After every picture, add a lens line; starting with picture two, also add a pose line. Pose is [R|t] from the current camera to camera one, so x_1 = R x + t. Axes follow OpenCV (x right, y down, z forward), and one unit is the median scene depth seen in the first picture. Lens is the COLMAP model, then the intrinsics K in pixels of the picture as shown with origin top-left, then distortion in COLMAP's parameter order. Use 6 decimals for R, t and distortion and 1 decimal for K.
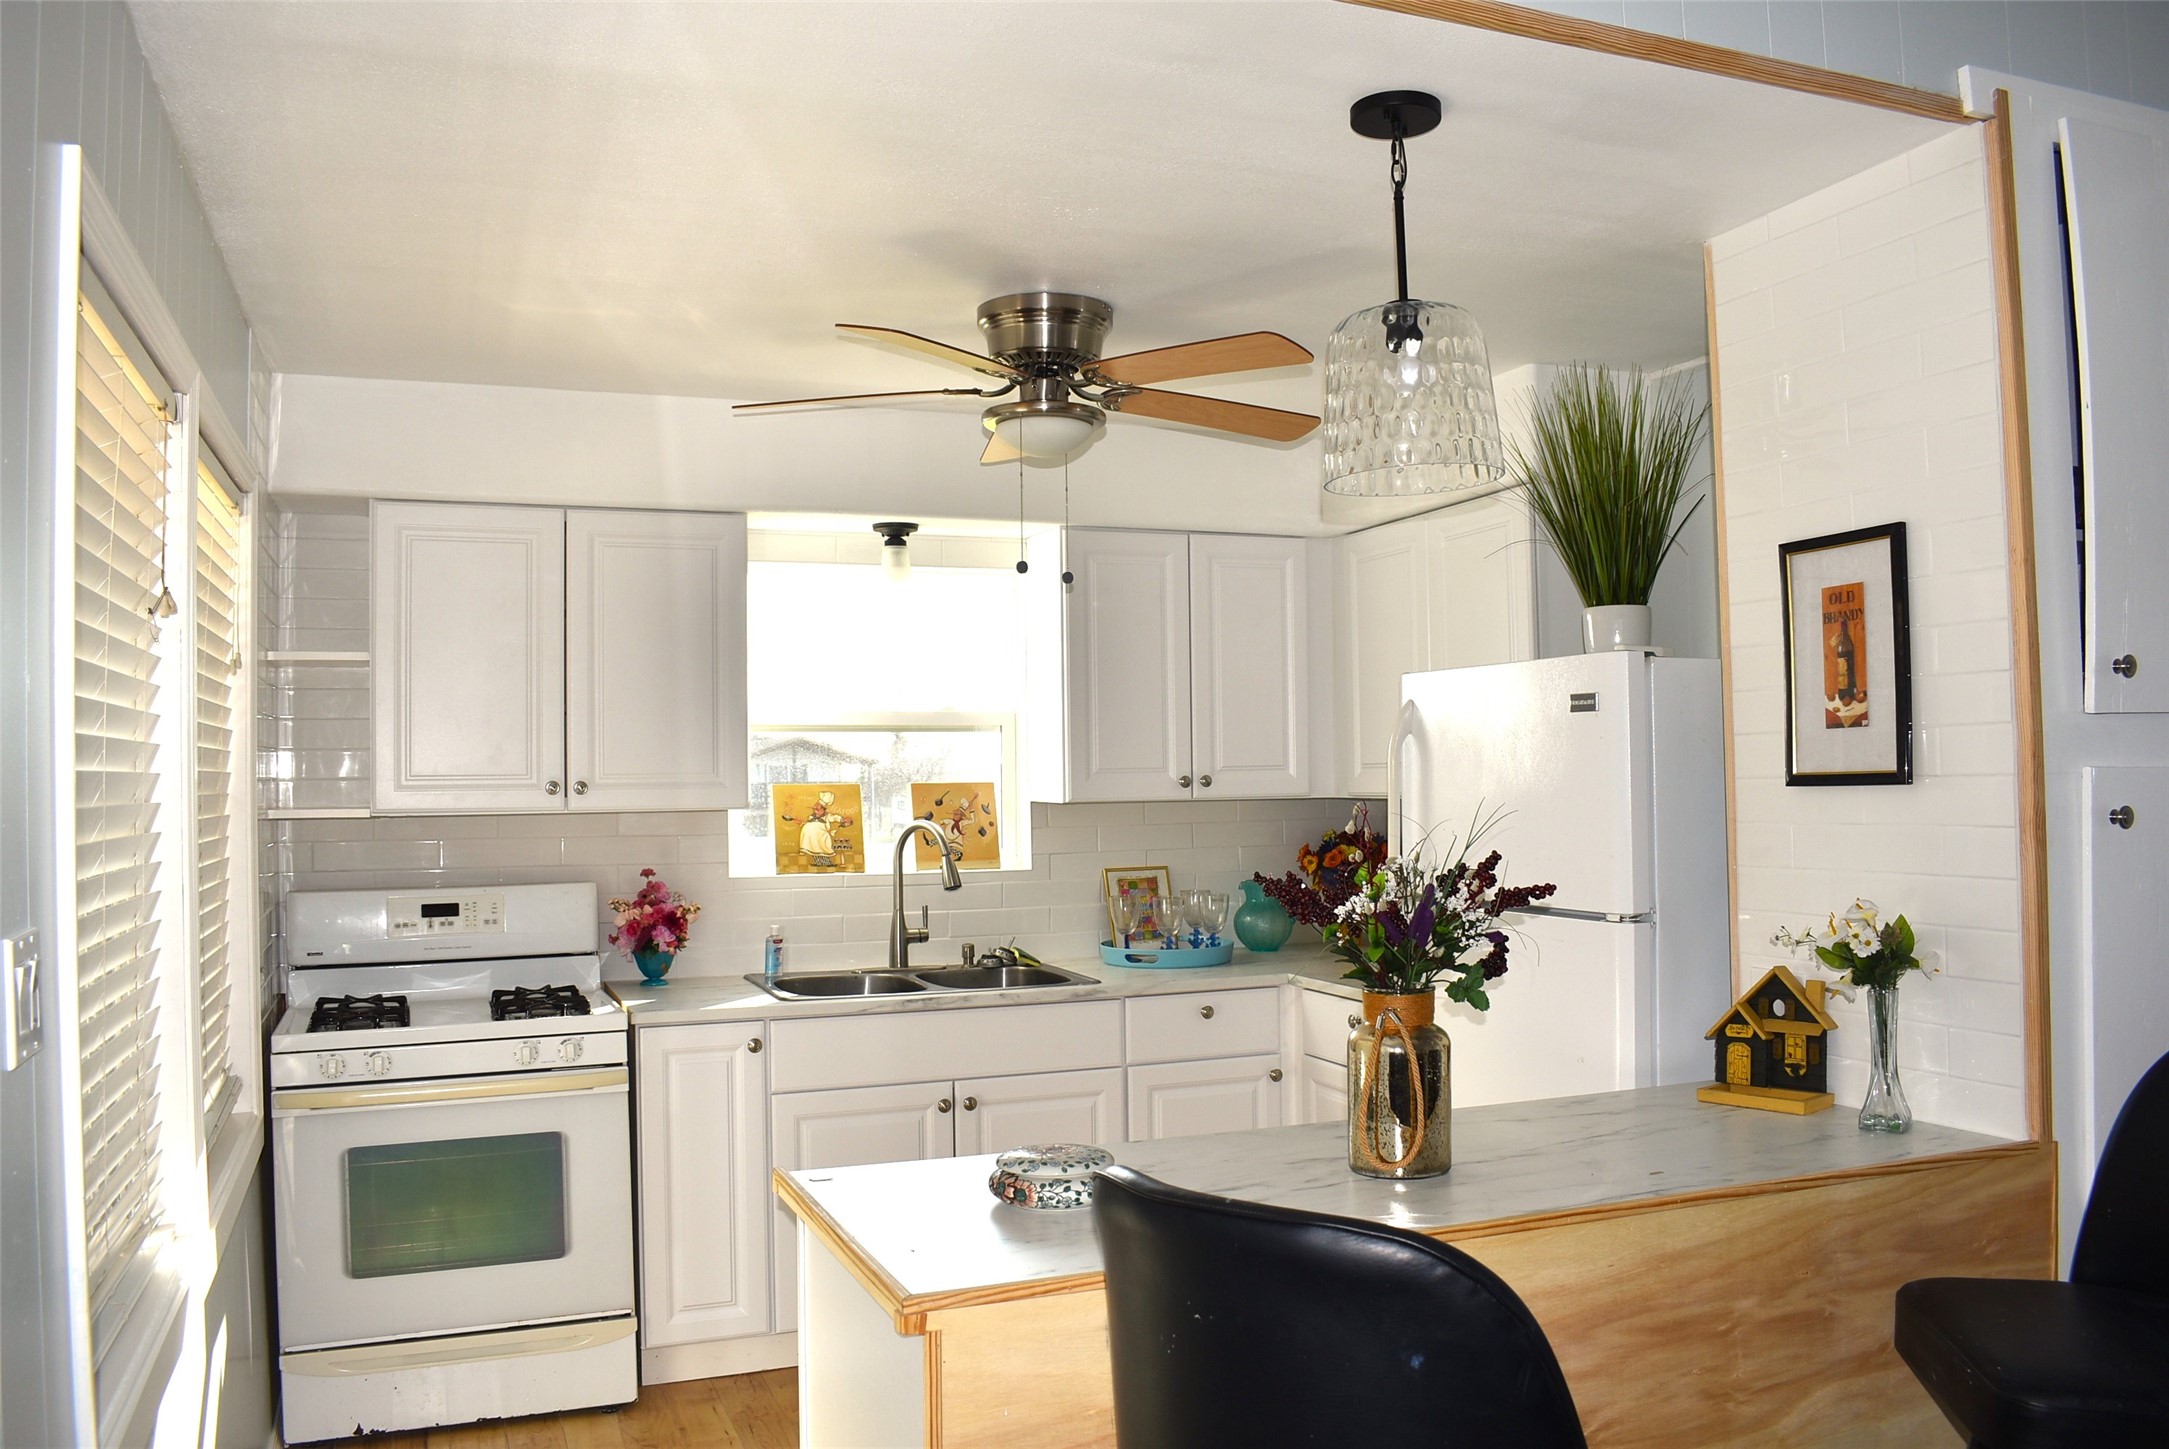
lens RADIAL K [[1687.5, 0, 1088.6], [0, 1687.5, 736.5], [0, 0, 1]] dist [-0.092924, 0.010163]
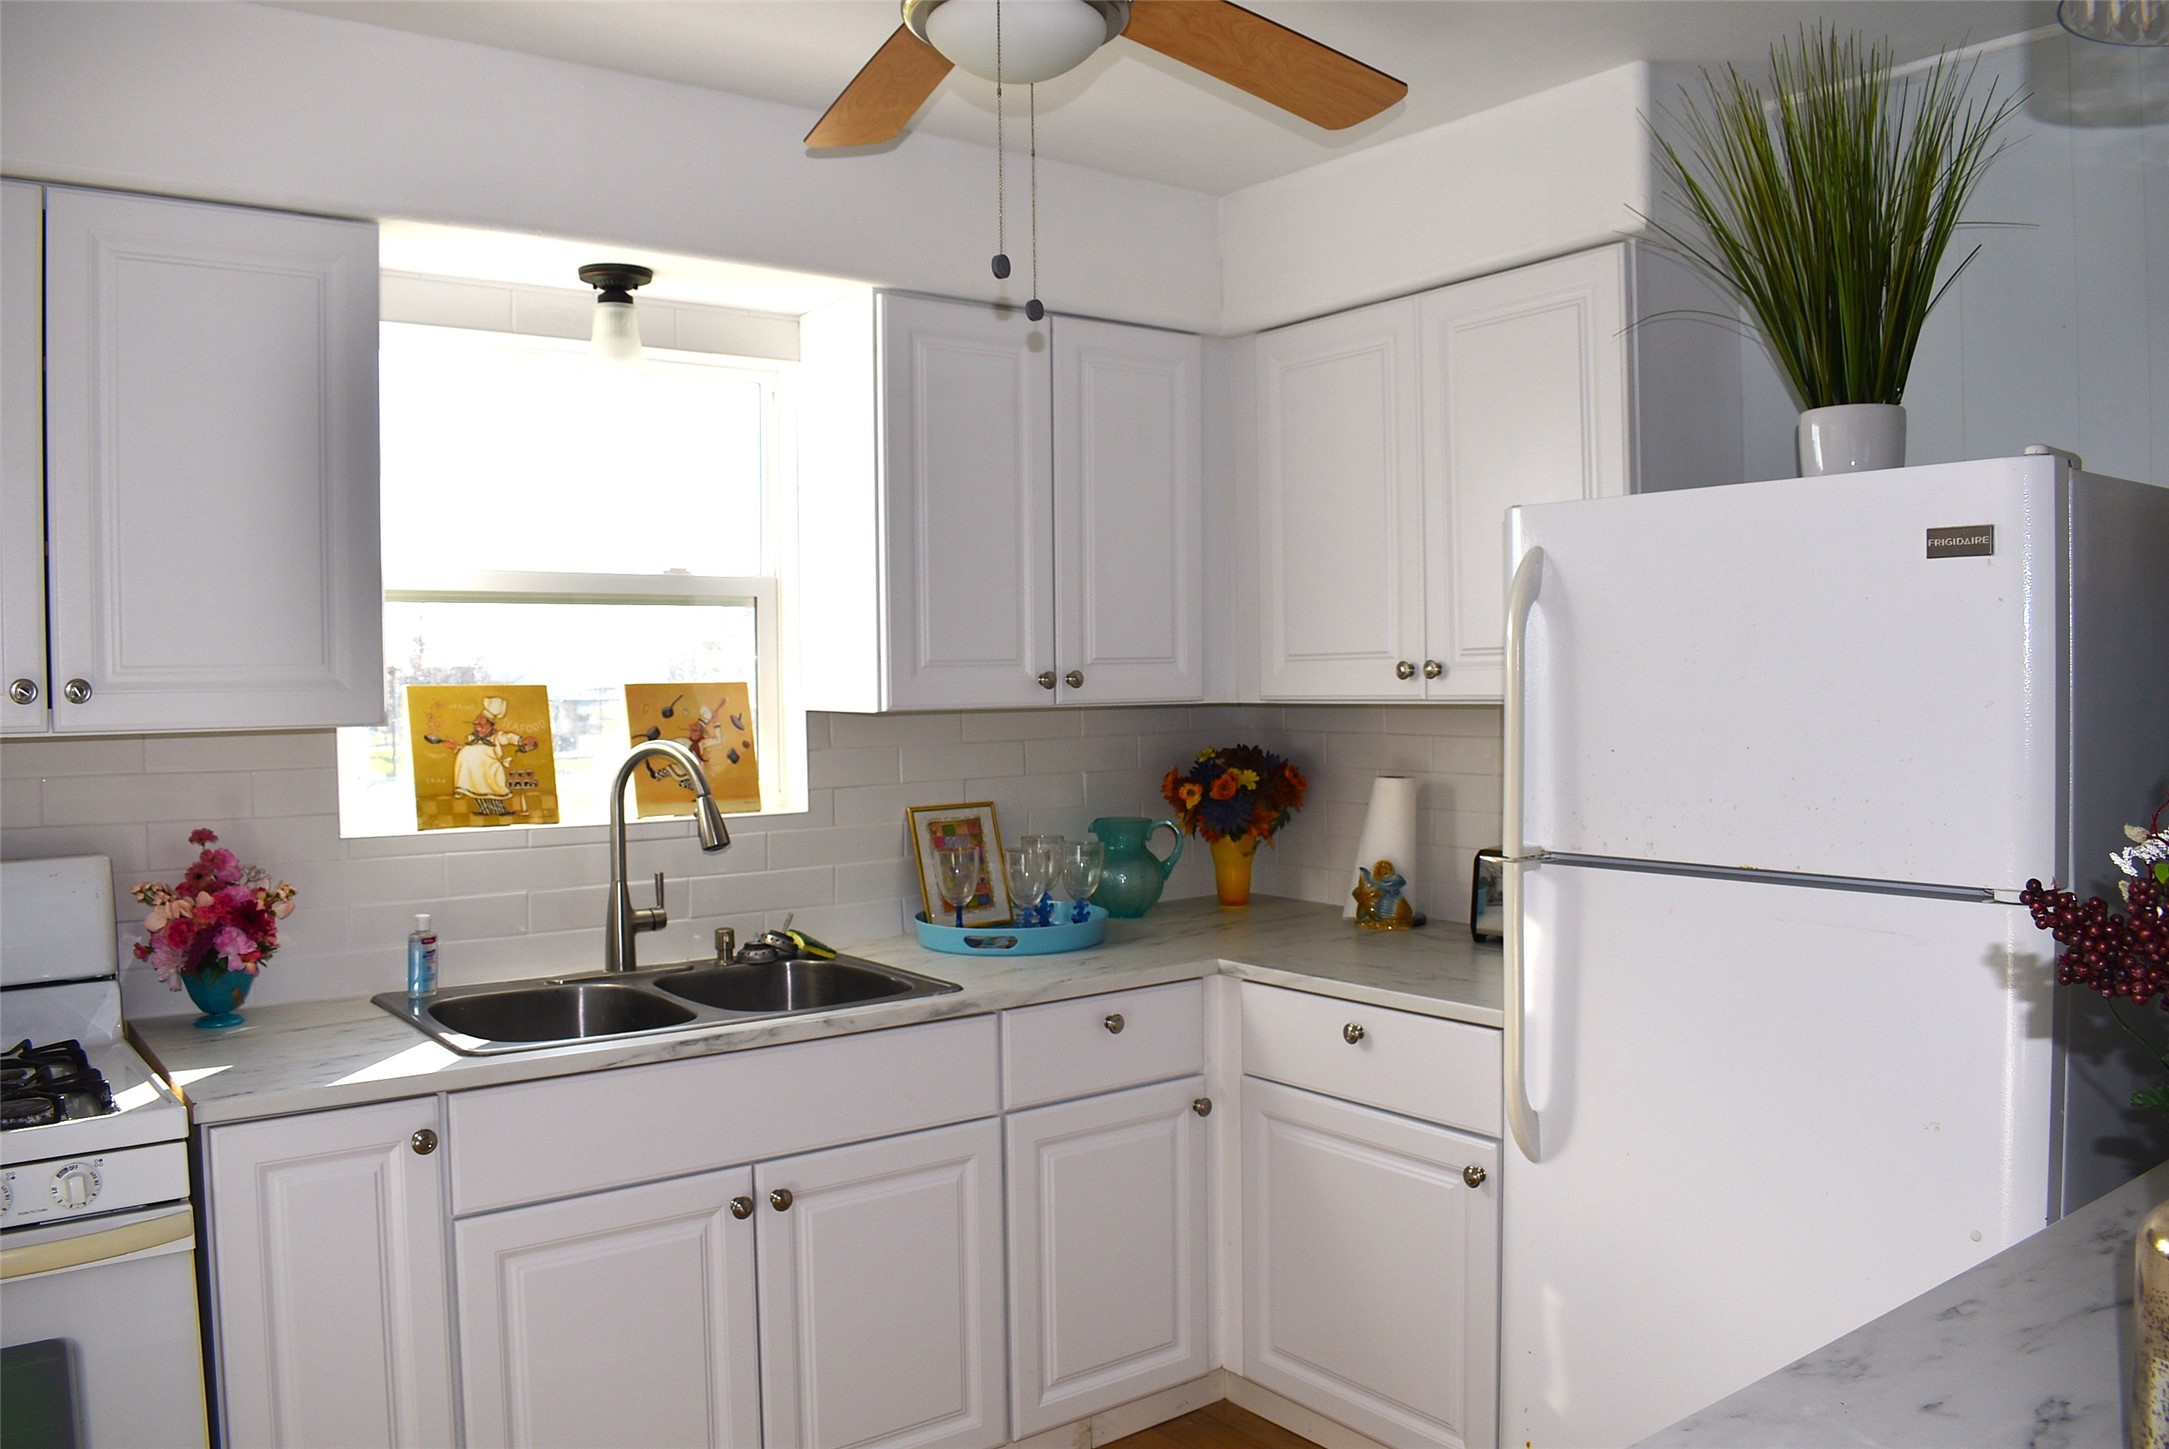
lens RADIAL K [[1687.5, 0, 1088.6], [0, 1687.5, 736.5], [0, 0, 1]] dist [-0.092924, 0.010163]
pose [[0.964026, -0.009076, 0.265653, -0.111807], [-0.005308, 0.998560, 0.053376, 0.013572], [-0.265755, -0.052866, 0.962590, 0.350992]]
